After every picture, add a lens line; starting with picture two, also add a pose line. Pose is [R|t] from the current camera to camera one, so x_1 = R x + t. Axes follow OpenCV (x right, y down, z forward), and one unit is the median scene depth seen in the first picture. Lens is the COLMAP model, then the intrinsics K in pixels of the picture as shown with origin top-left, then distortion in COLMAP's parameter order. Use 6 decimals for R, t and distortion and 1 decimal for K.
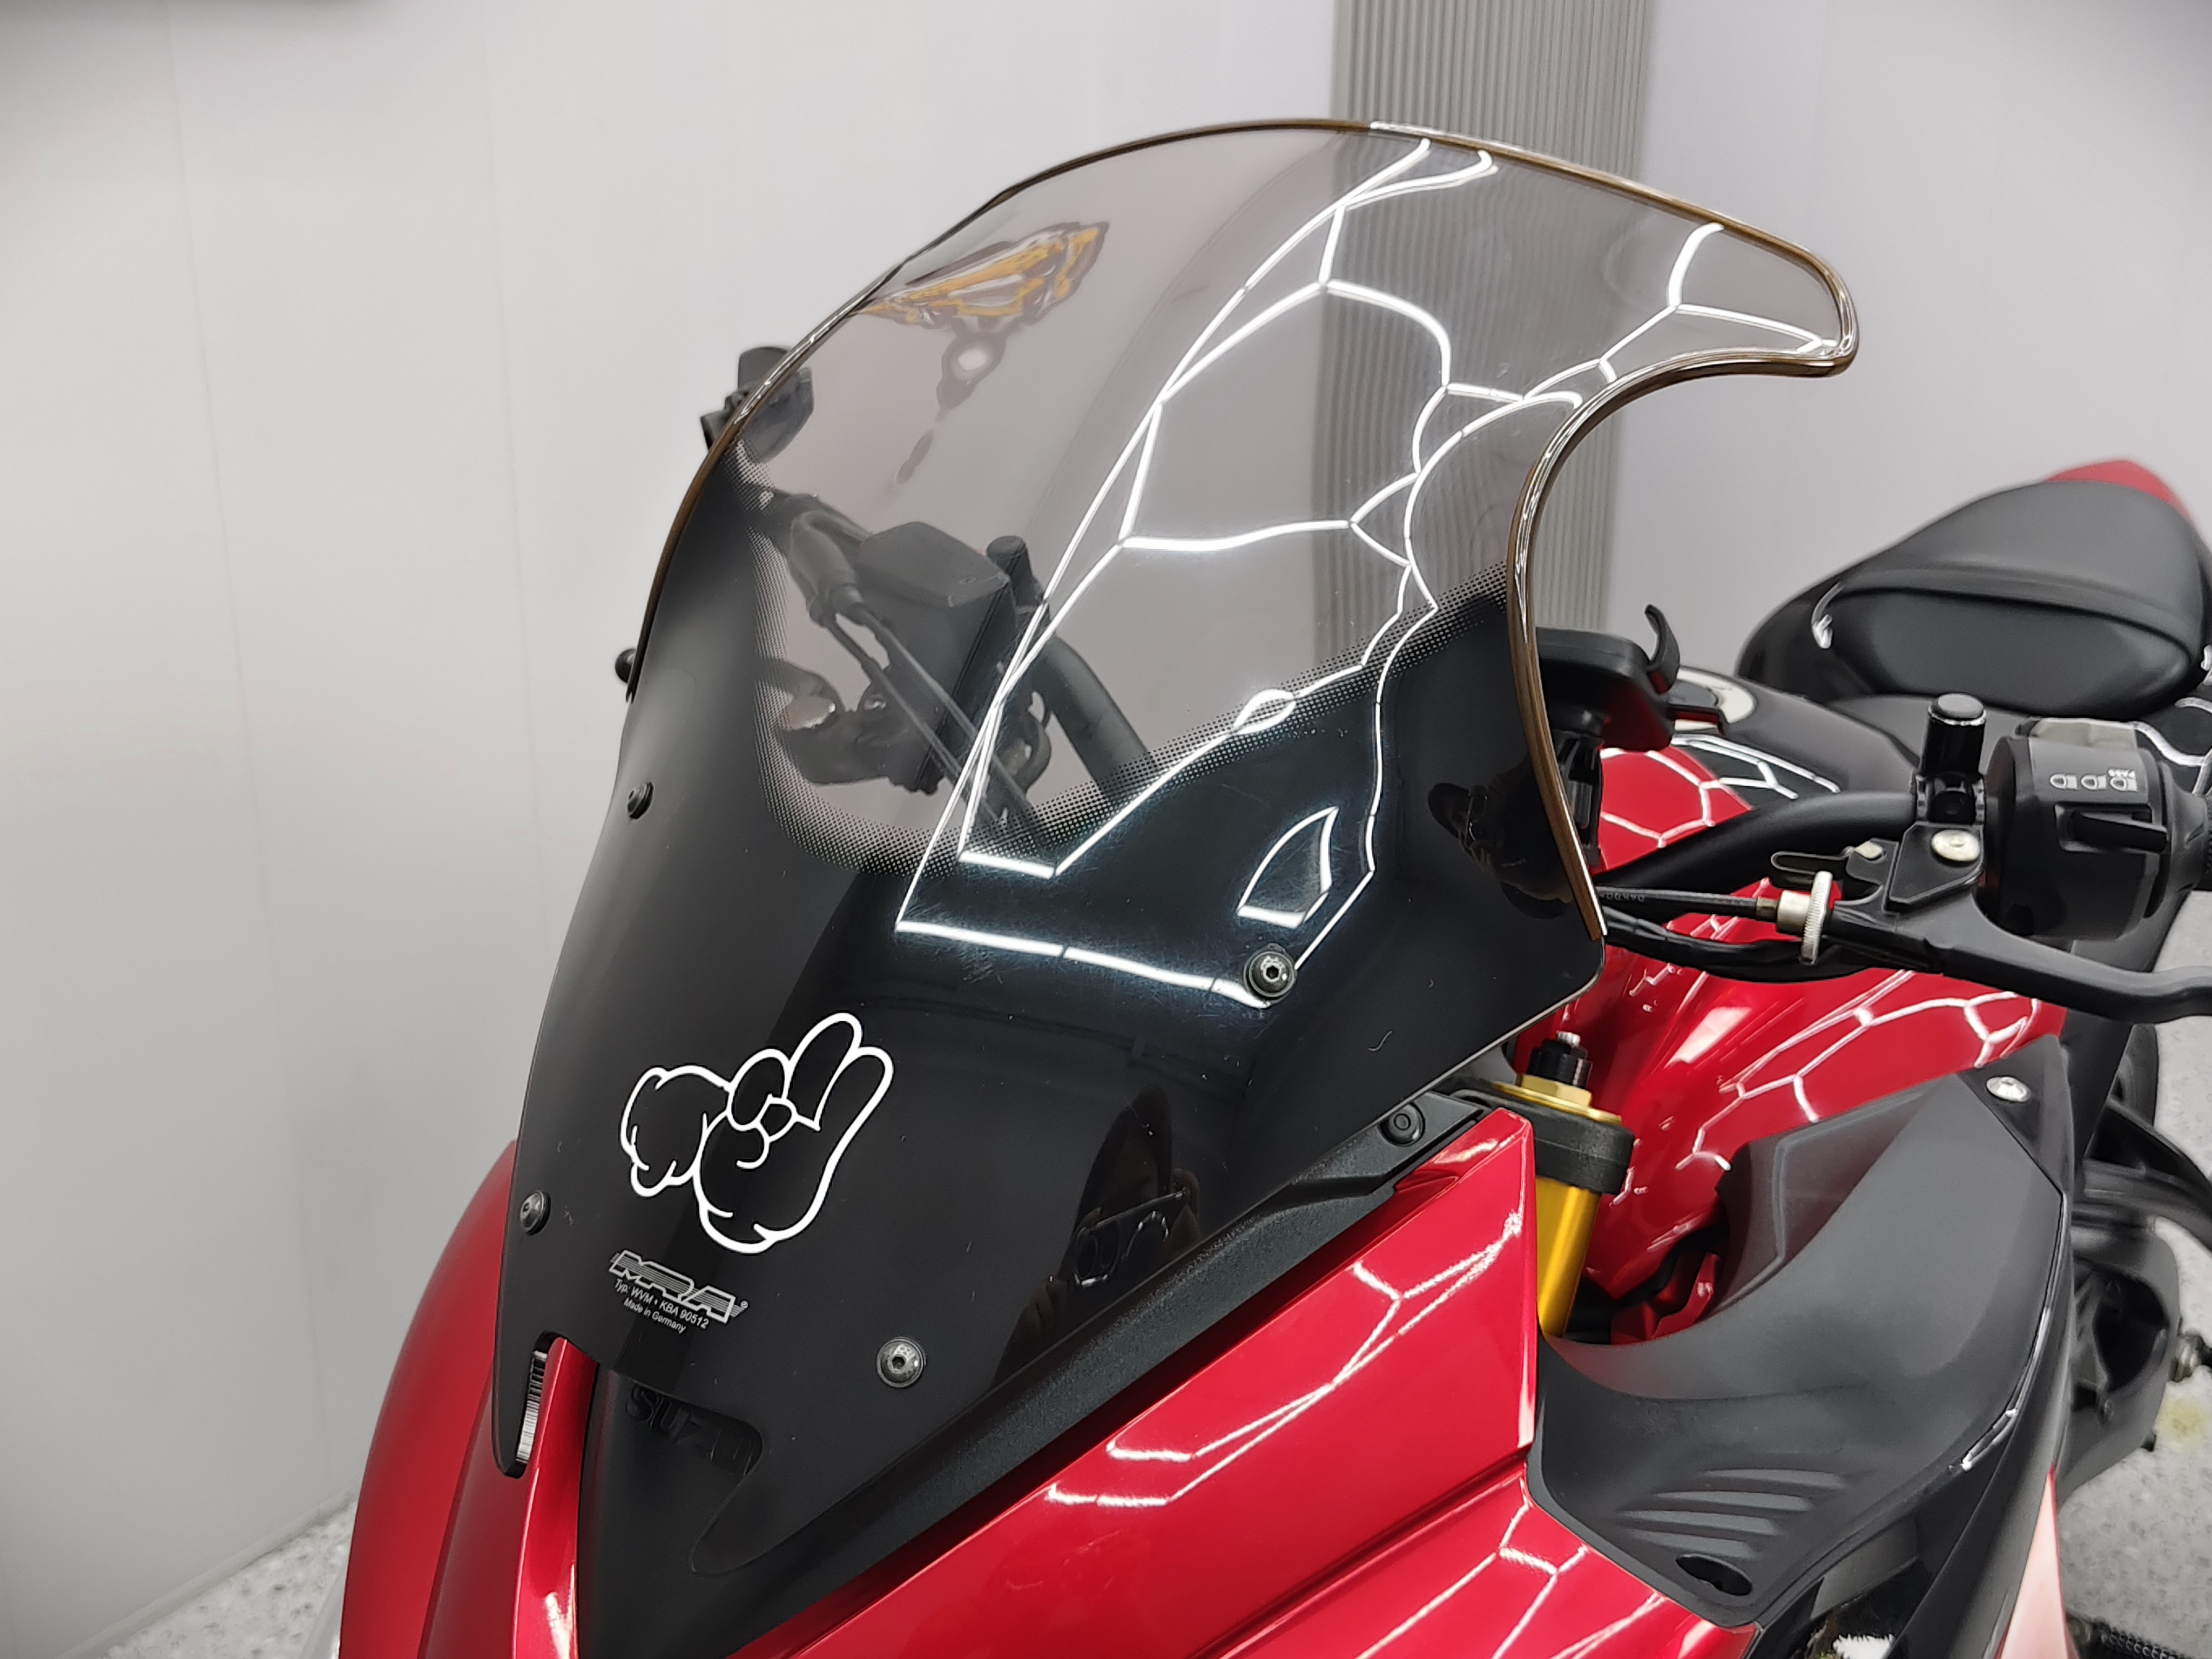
lens RADIAL K [[2281.2, 0, 1106.0], [0, 2281.2, 829.5], [0, 0, 1]] dist [0.014567, 0.011359]
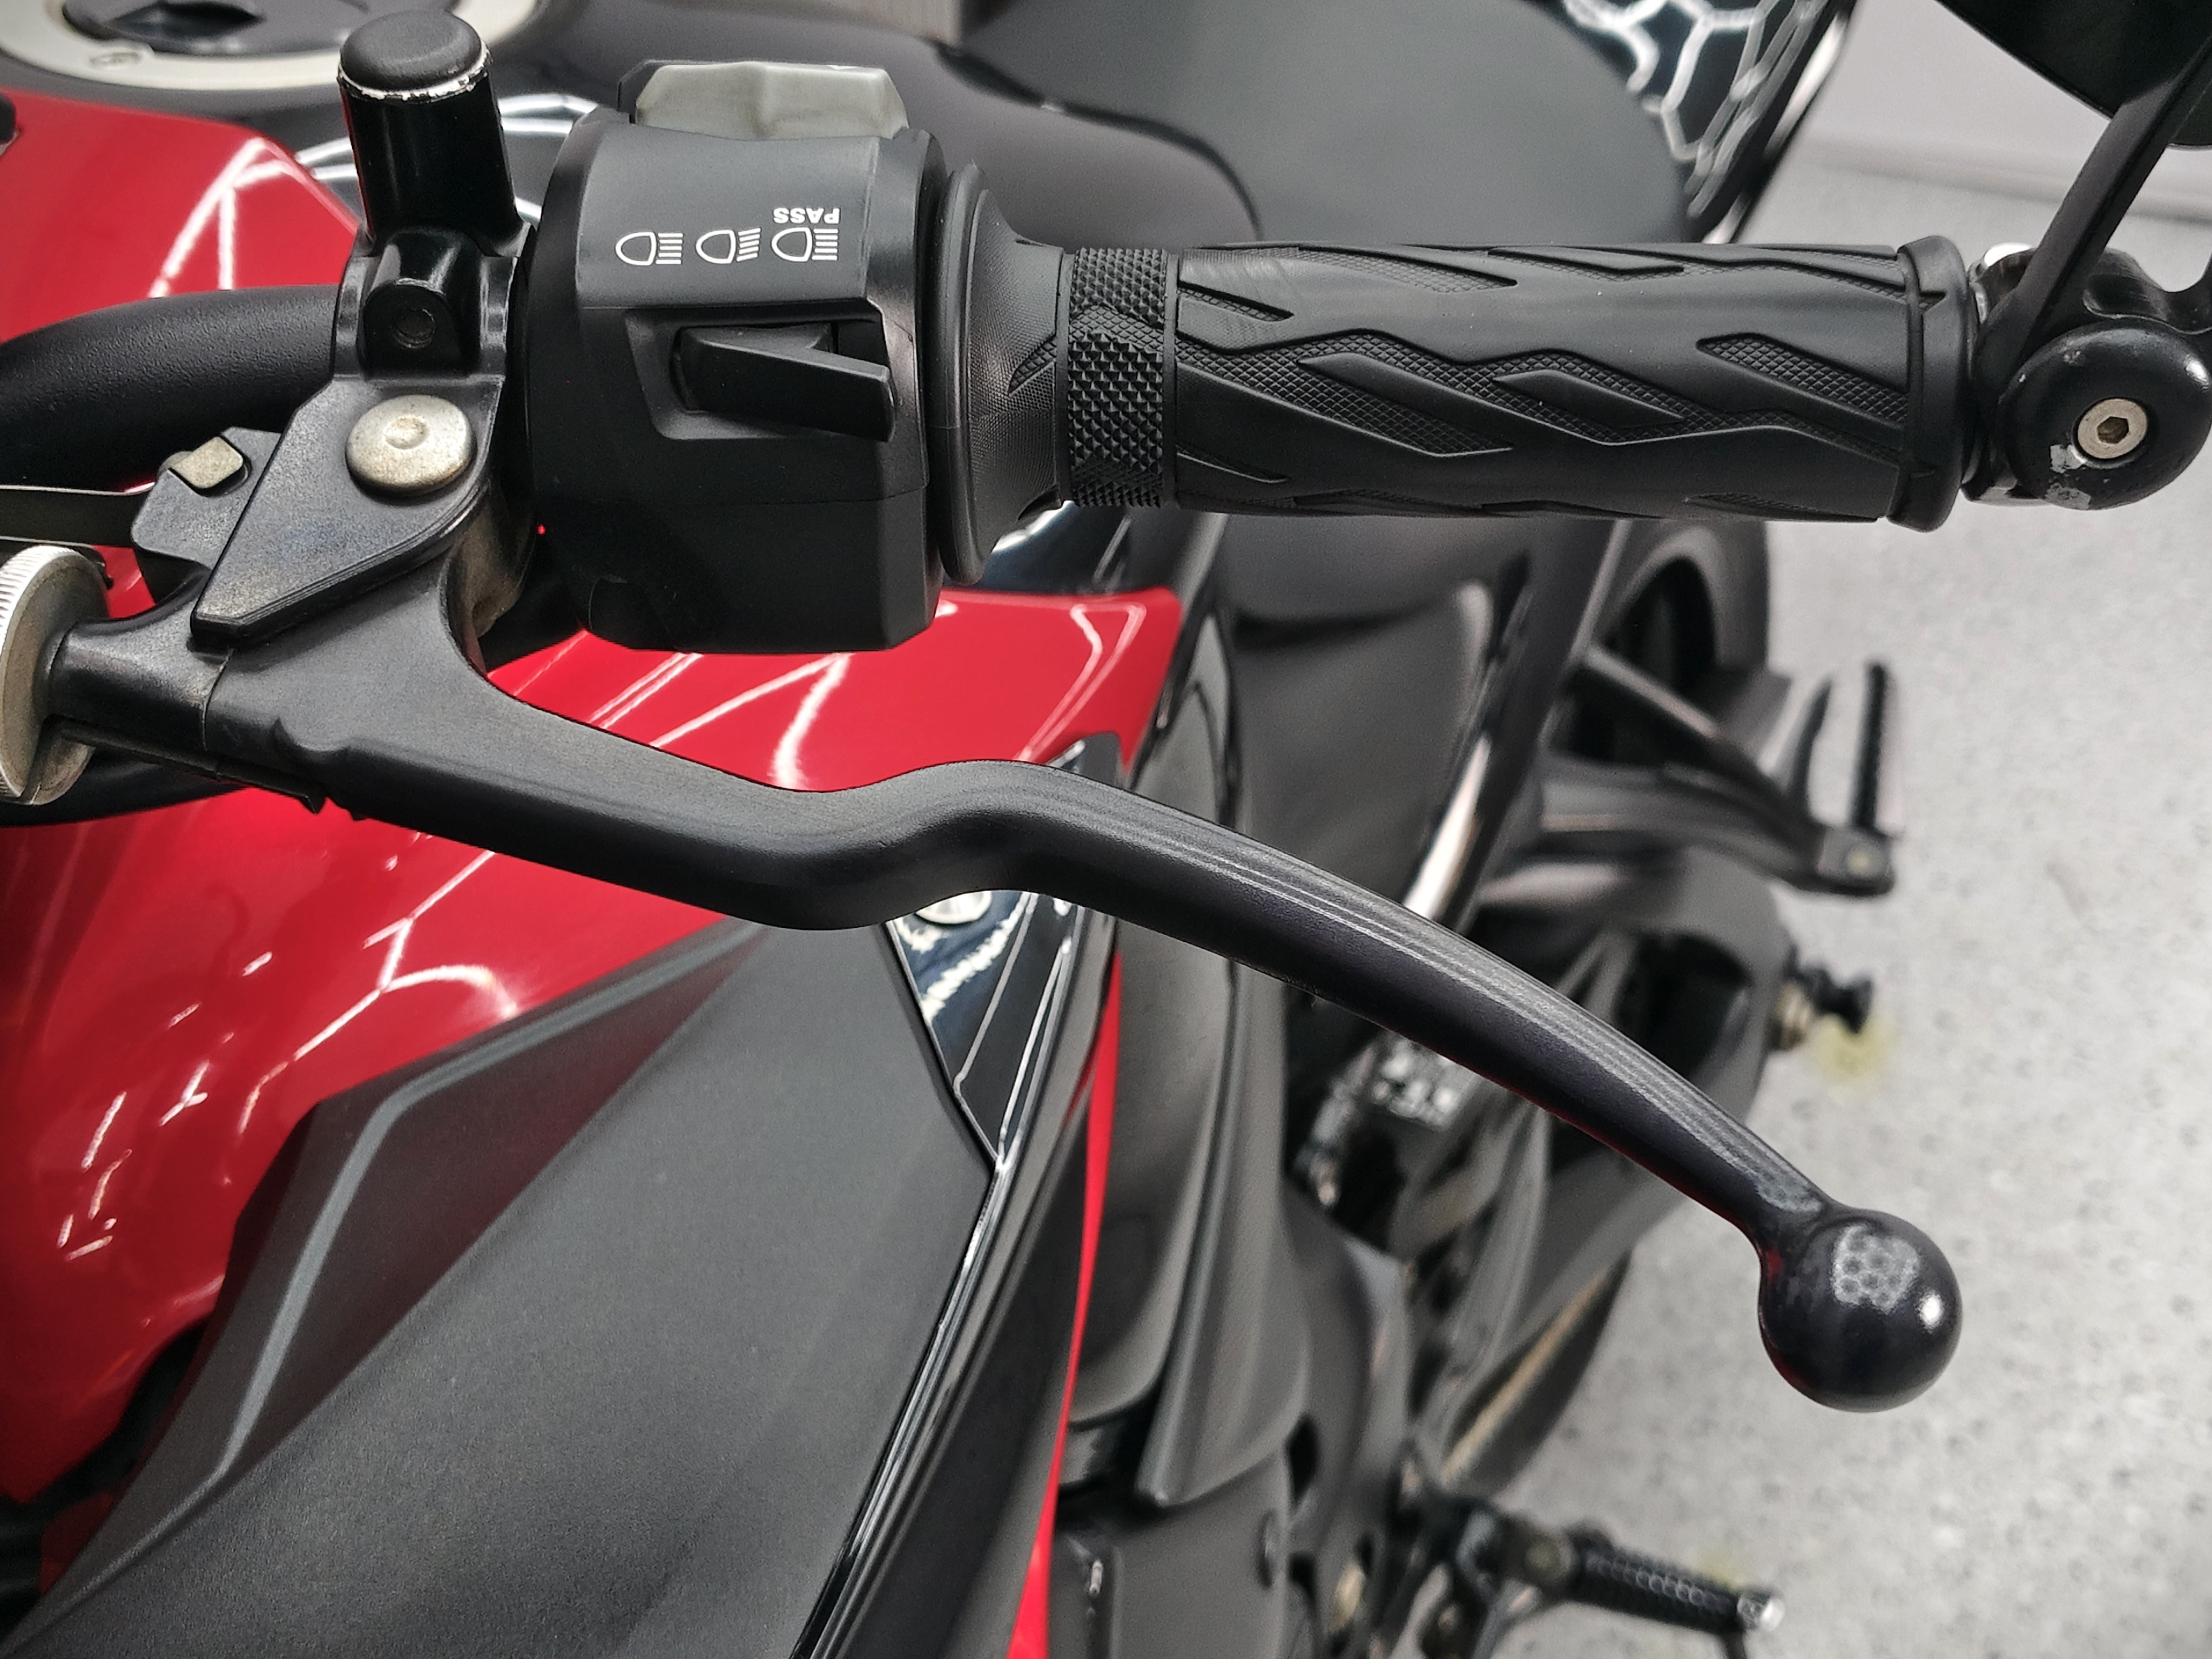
lens RADIAL K [[3288.2, 0, 1106.0], [0, 3288.2, 829.5], [0, 0, 1]] dist [0.006010, 0.024689]
pose [[0.984040, -0.101760, 0.145981, 0.404177], [0.069220, 0.974642, 0.212795, -0.037090], [-0.163933, -0.199294, 0.966131, 0.468461]]
